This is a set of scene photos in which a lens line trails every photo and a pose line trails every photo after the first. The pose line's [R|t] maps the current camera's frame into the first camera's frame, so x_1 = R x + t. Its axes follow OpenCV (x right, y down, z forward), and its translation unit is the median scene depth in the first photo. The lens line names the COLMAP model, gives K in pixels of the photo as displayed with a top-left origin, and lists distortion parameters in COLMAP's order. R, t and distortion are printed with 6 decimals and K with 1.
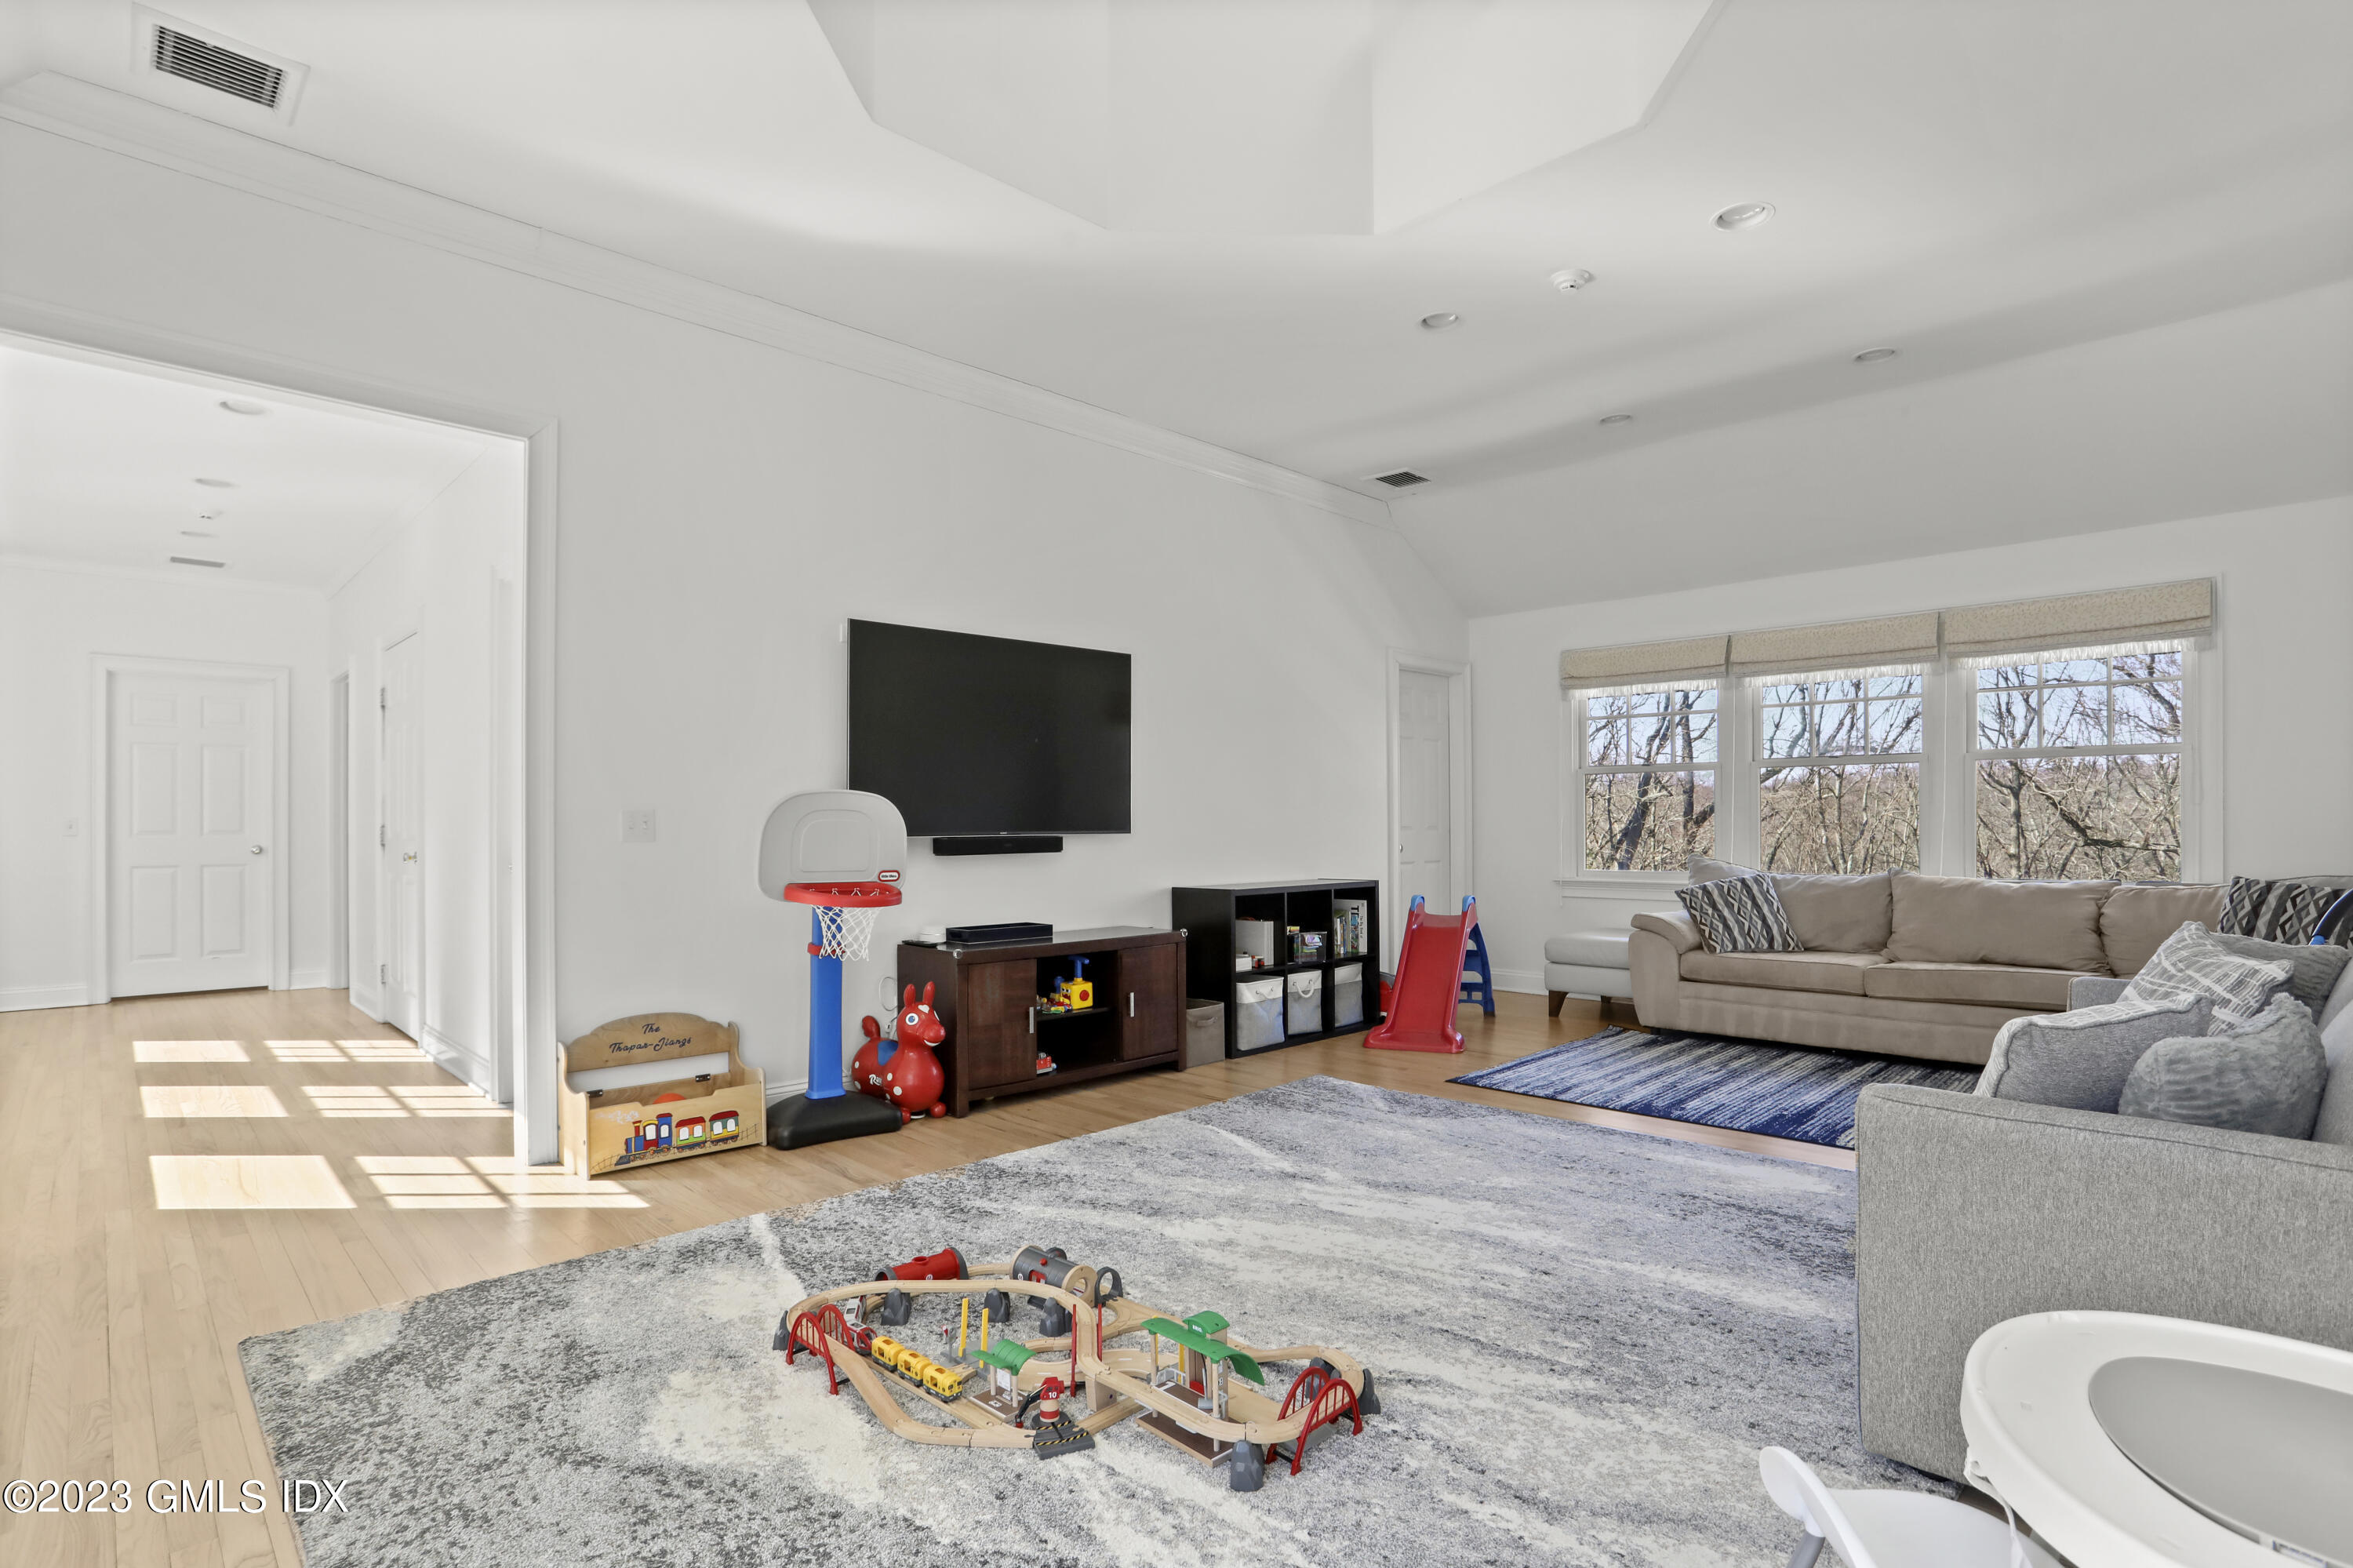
lens RADIAL K [[1179.9, 0, 1188.4], [0, 1179.9, 792.8], [0, 0, 1]] dist [-0.040607, 0.015689]
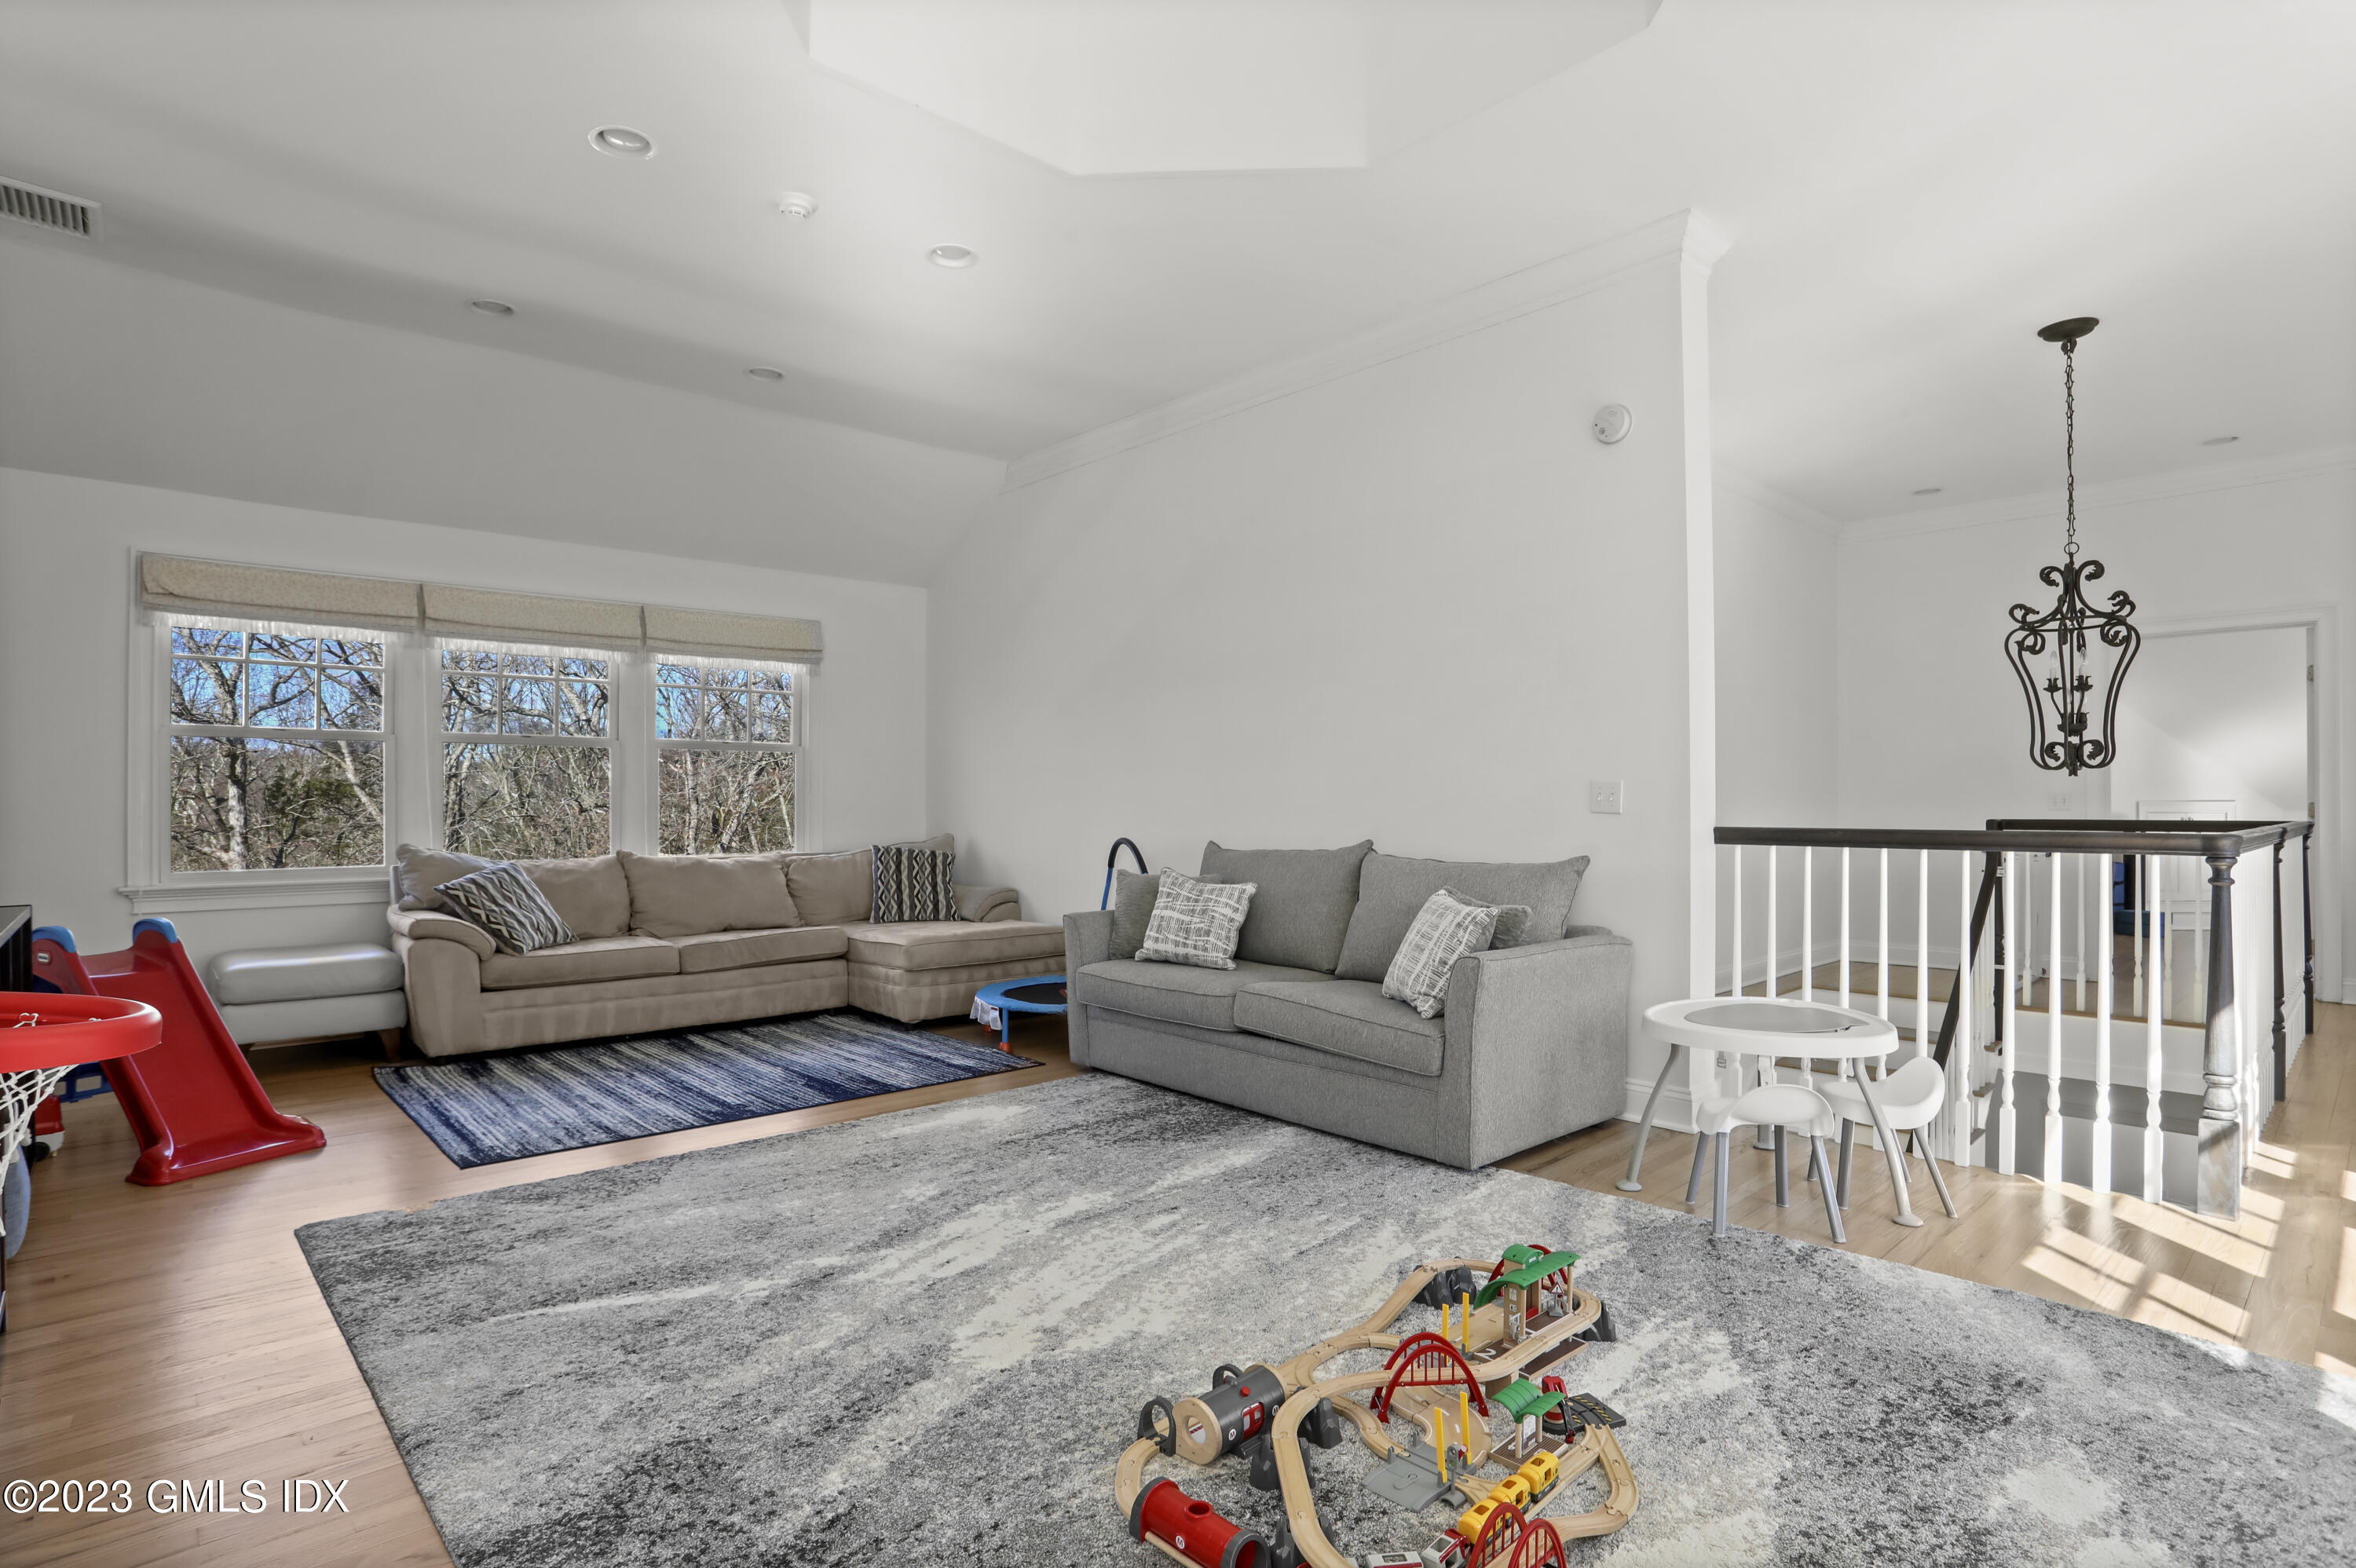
lens RADIAL K [[1181.3, 0, 1185.9], [0, 1181.3, 798.7], [0, 0, 1]] dist [-0.040607, 0.015689]
pose [[0.038768, 0.008517, 0.999212, -0.508259], [-0.028378, 0.999570, -0.007419, 0.016204], [-0.998845, -0.028068, 0.038993, 0.590257]]
